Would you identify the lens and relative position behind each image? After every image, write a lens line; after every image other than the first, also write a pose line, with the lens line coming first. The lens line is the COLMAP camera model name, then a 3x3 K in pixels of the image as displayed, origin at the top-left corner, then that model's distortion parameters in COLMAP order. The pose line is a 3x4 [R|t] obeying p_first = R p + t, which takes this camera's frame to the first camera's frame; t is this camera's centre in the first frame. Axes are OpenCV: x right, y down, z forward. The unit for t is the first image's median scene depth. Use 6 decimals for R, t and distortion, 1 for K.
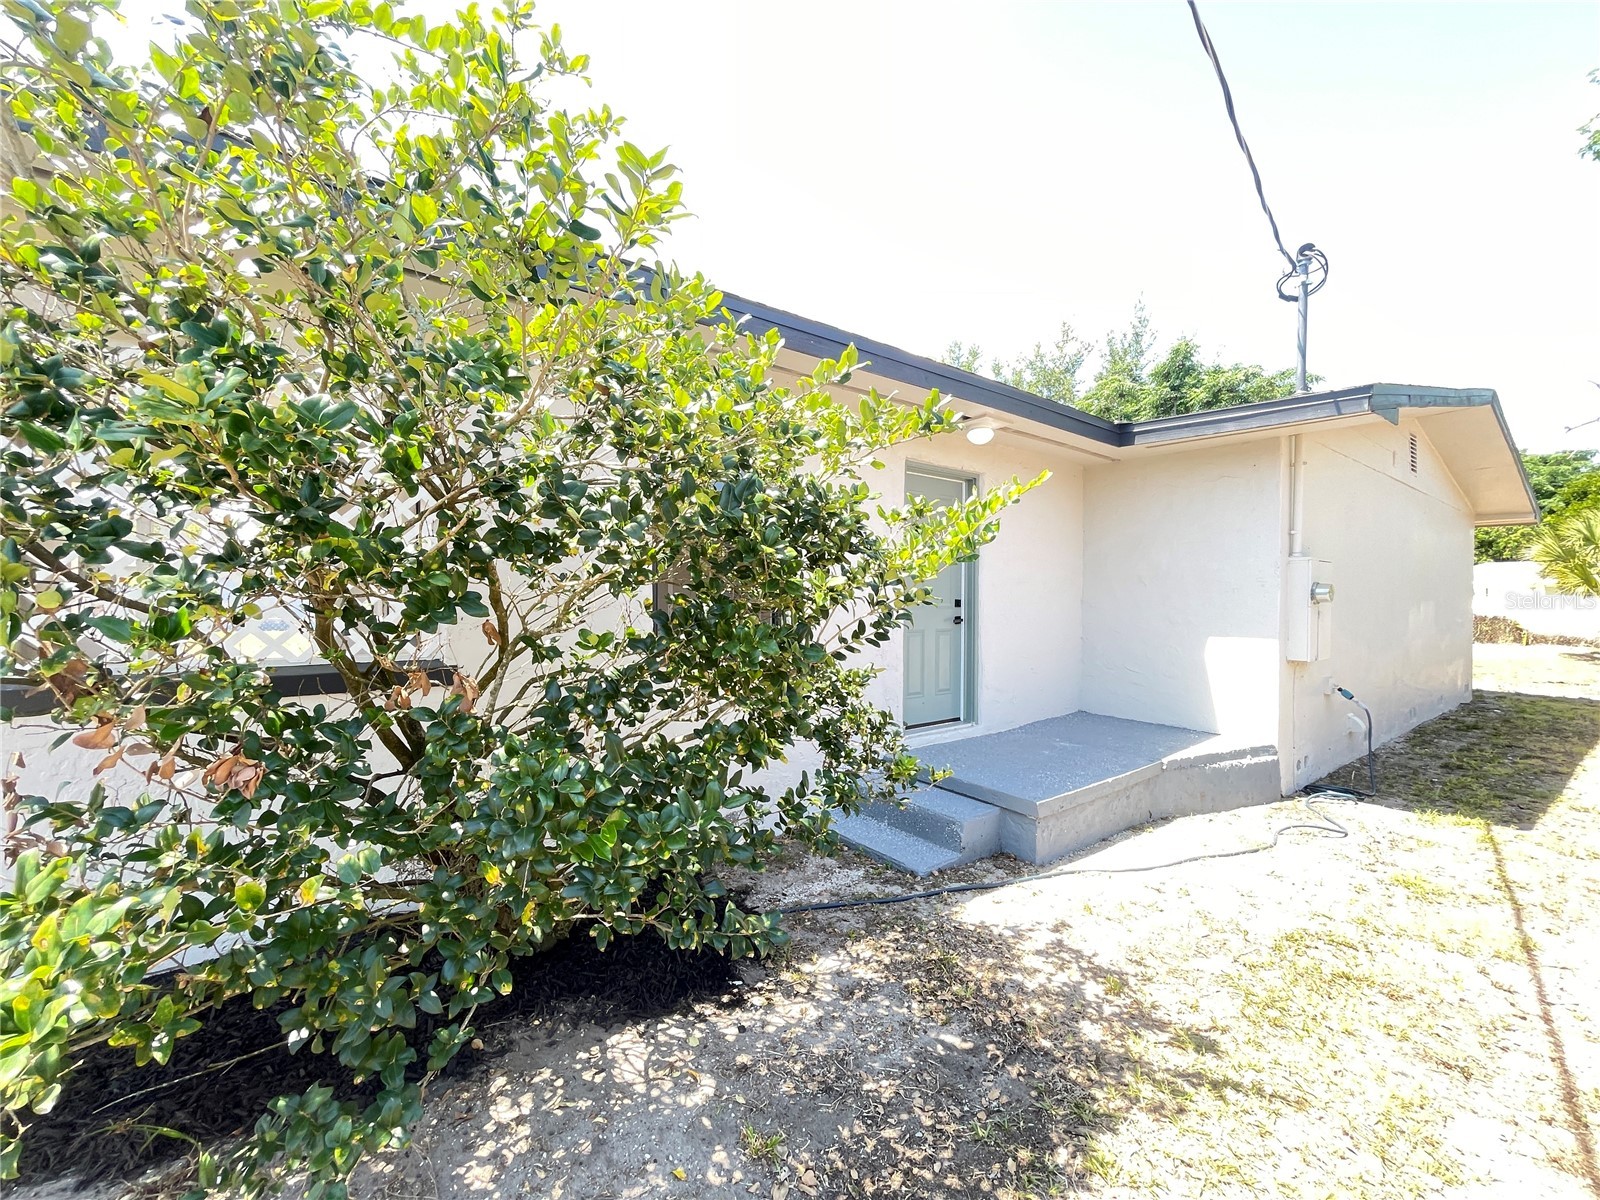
lens RADIAL K [[646.4, 0, 803.5], [0, 646.4, 598.9], [0, 0, 1]] dist [-0.000143, -0.001135]
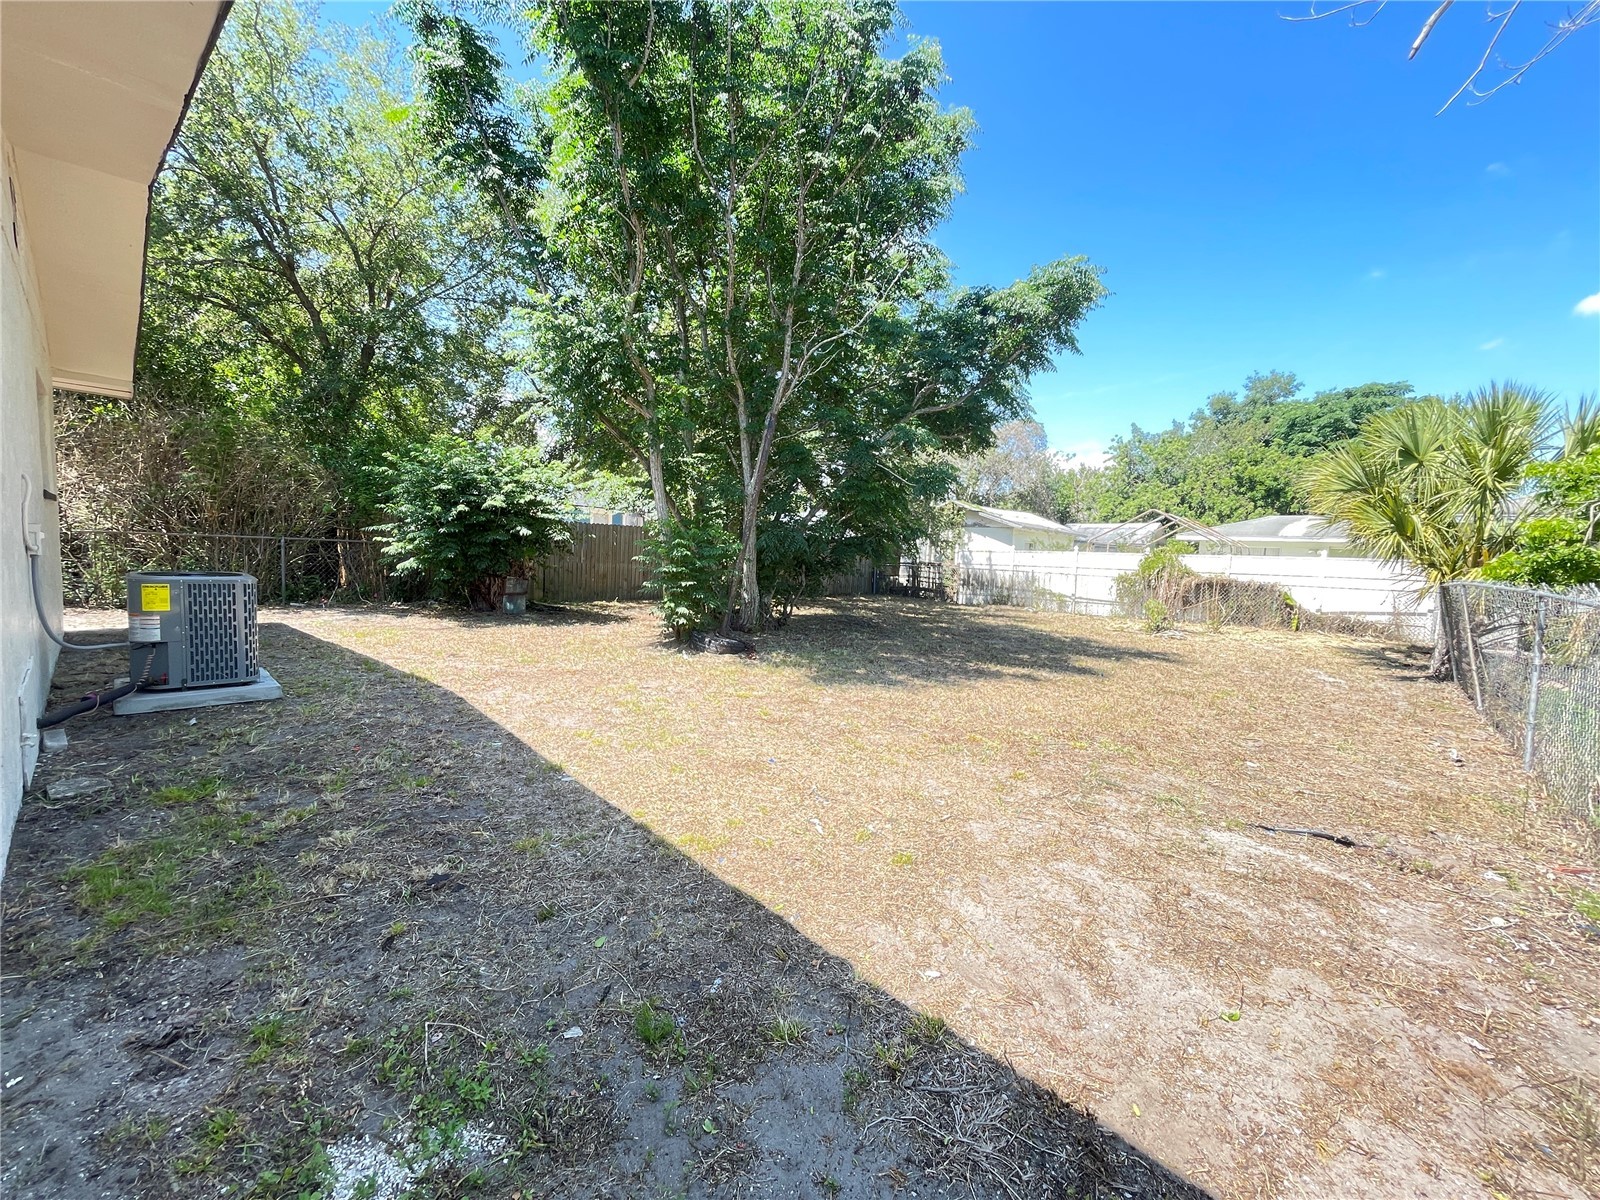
lens RADIAL K [[646.4, 0, 793.8], [0, 646.4, 599.3], [0, 0, 1]] dist [-0.000143, -0.001135]
pose [[0.985969, 0.033464, 0.163538, 2.120625], [-0.047114, 0.995656, 0.080310, 0.044812], [-0.160140, -0.086888, 0.983263, 1.831644]]
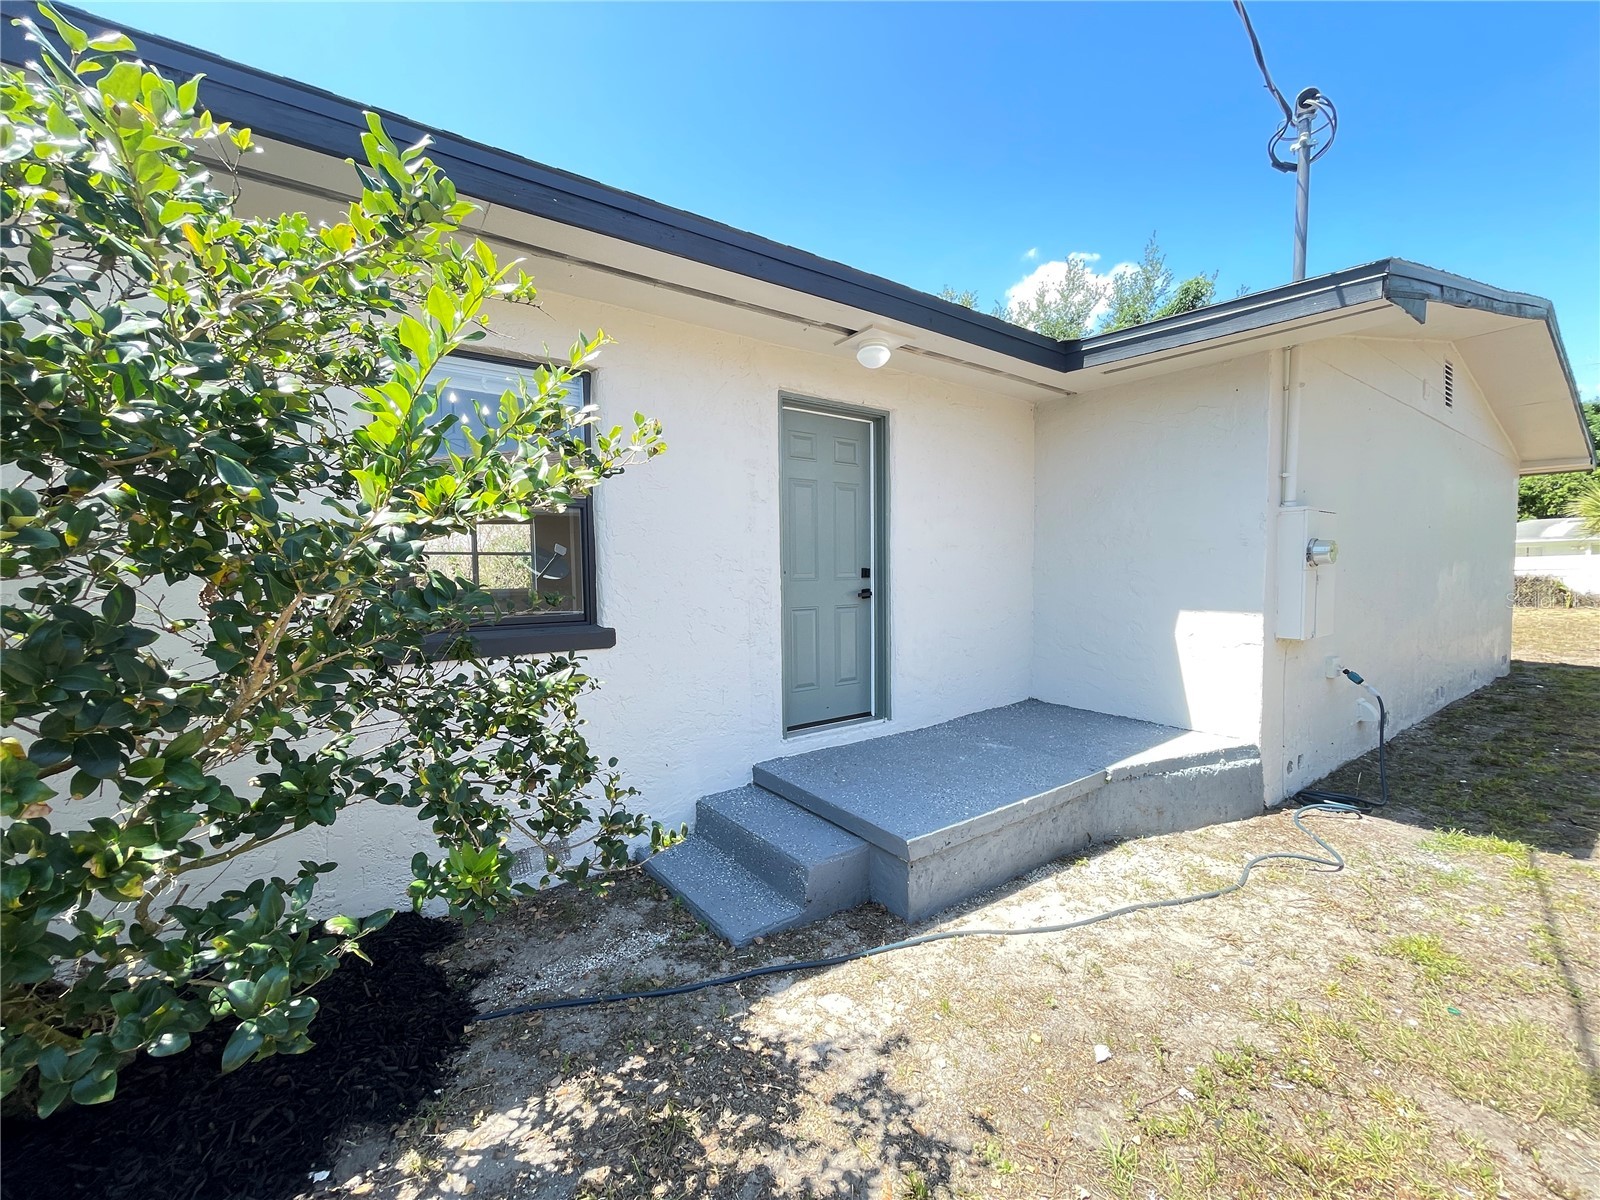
lens RADIAL K [[646.4, 0, 803.0], [0, 646.4, 599.5], [0, 0, 1]] dist [-0.000143, -0.001135]
pose [[0.999509, -0.014507, -0.027784, 0.196294], [0.015733, 0.998888, 0.044436, 0.003059], [0.027109, -0.044851, 0.998626, 0.199238]]
